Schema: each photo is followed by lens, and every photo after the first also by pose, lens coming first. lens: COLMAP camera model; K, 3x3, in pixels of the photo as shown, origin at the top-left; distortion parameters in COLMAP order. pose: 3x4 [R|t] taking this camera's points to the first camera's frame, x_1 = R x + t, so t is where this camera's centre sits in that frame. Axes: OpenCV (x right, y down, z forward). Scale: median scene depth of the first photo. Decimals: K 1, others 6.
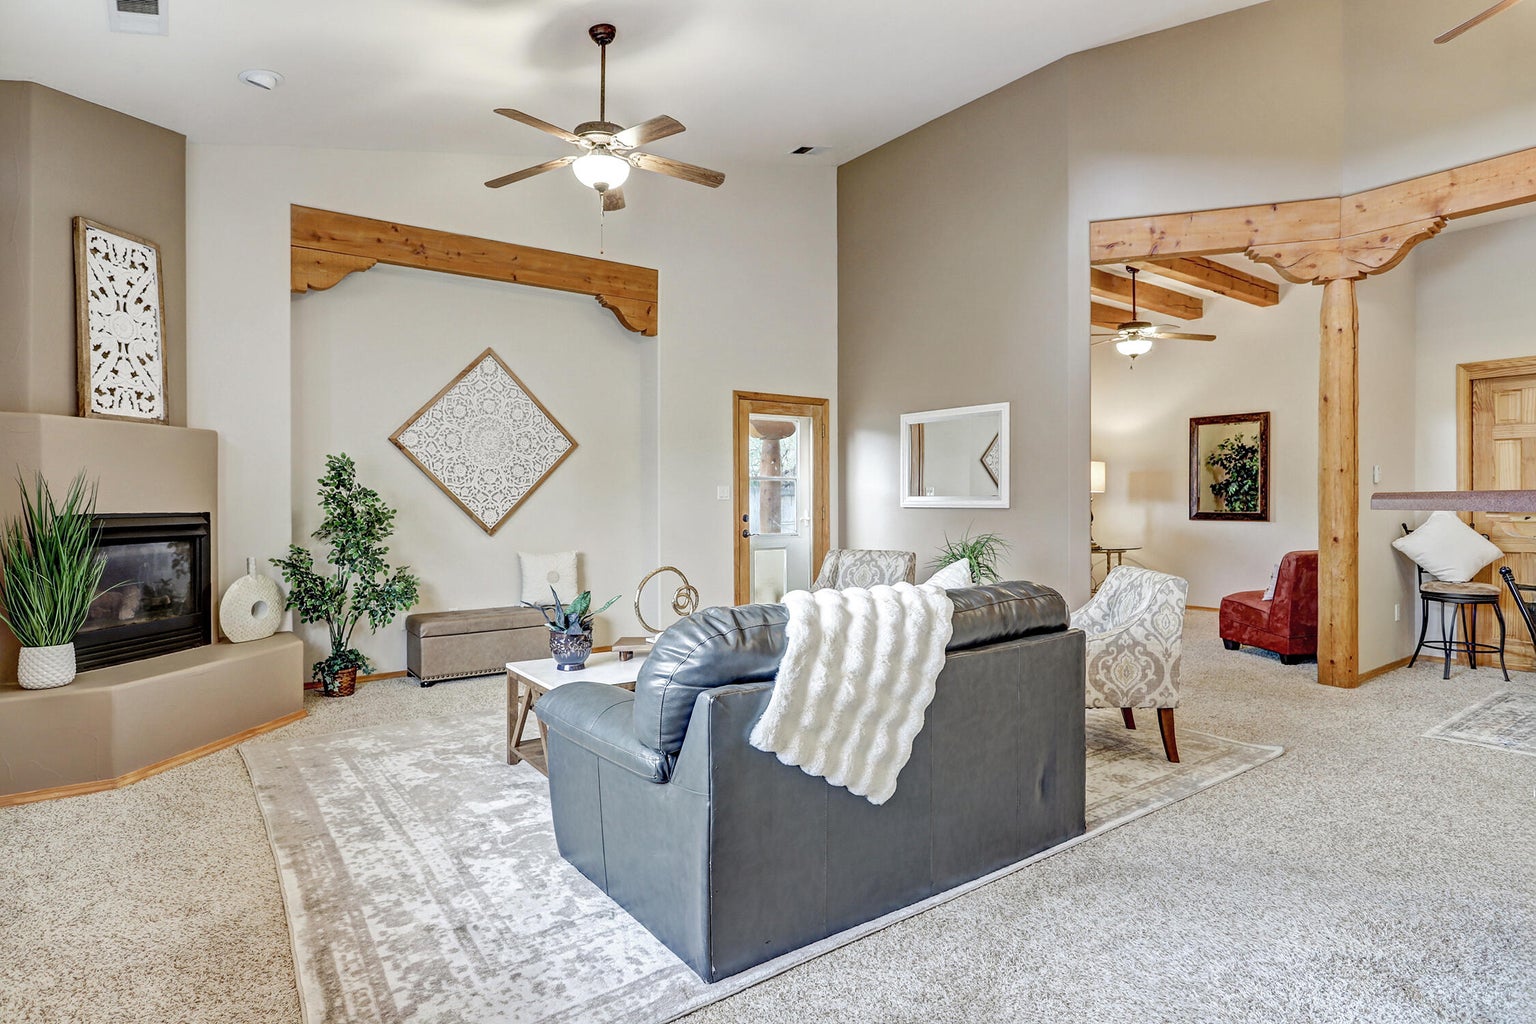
lens RADIAL K [[810.1, 0, 768.0], [0, 810.1, 512.0], [0, 0, 1]] dist [-0.003415, -0.000132]
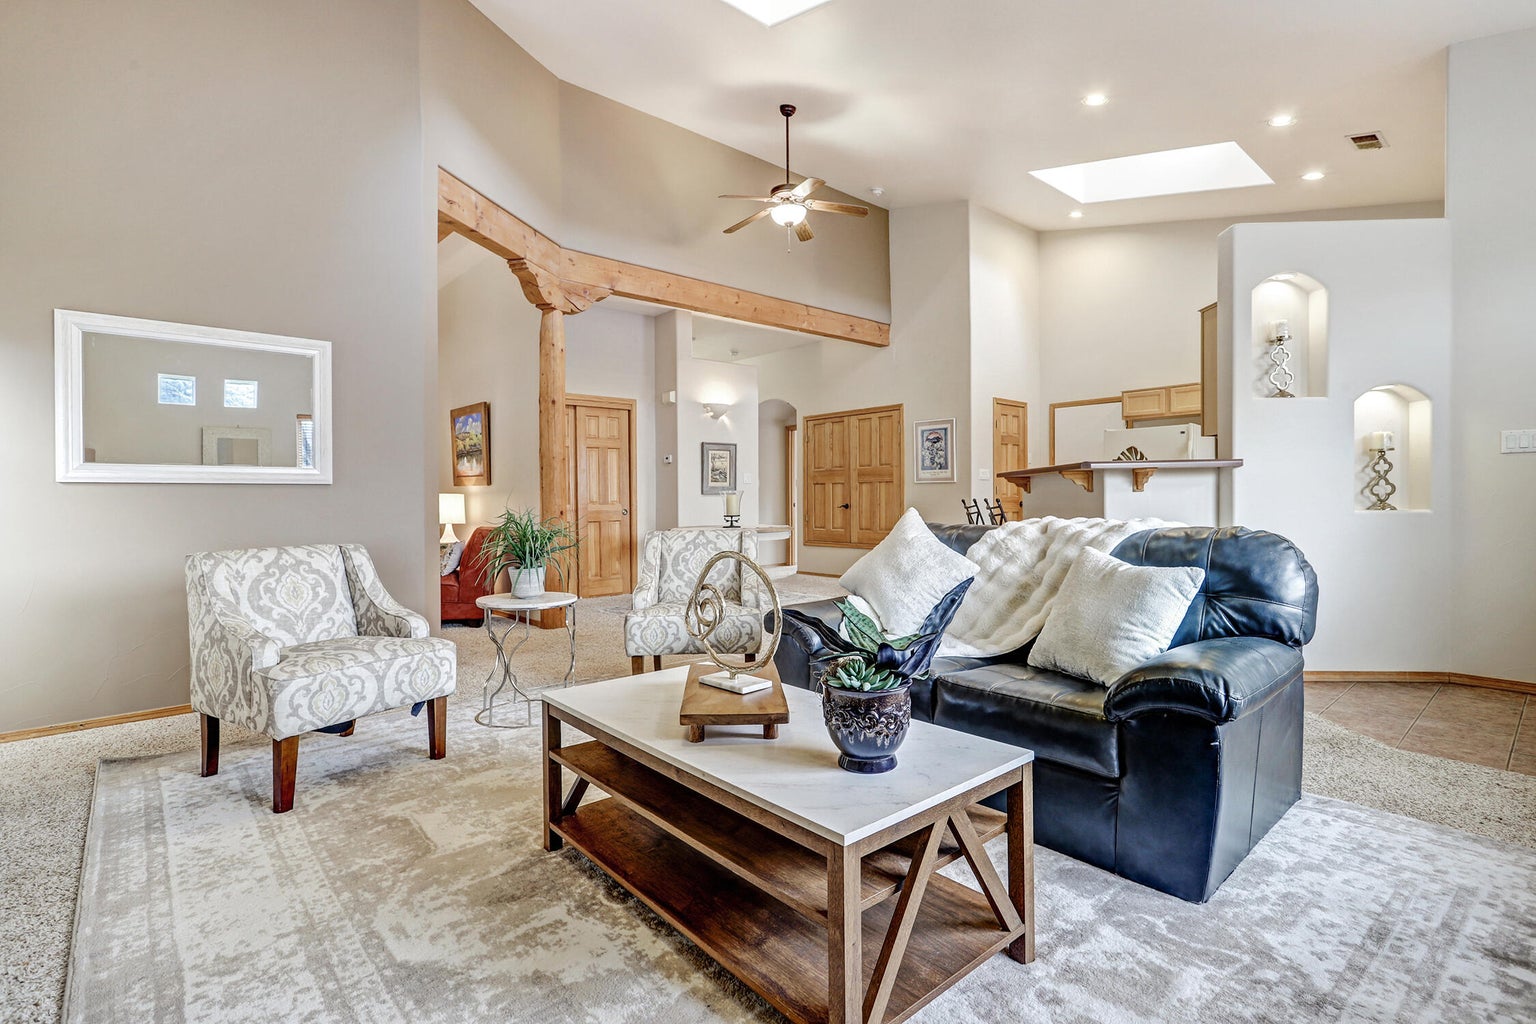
lens RADIAL K [[730.2, 0, 766.6], [0, 730.2, 495.3], [0, 0, 1]] dist [0.000185, 0.000571]
pose [[-0.083118, 0.010853, 0.996481, -0.405075], [0.031367, 0.999474, -0.008269, 0.023914], [-0.996046, 0.030570, -0.083414, 0.660537]]
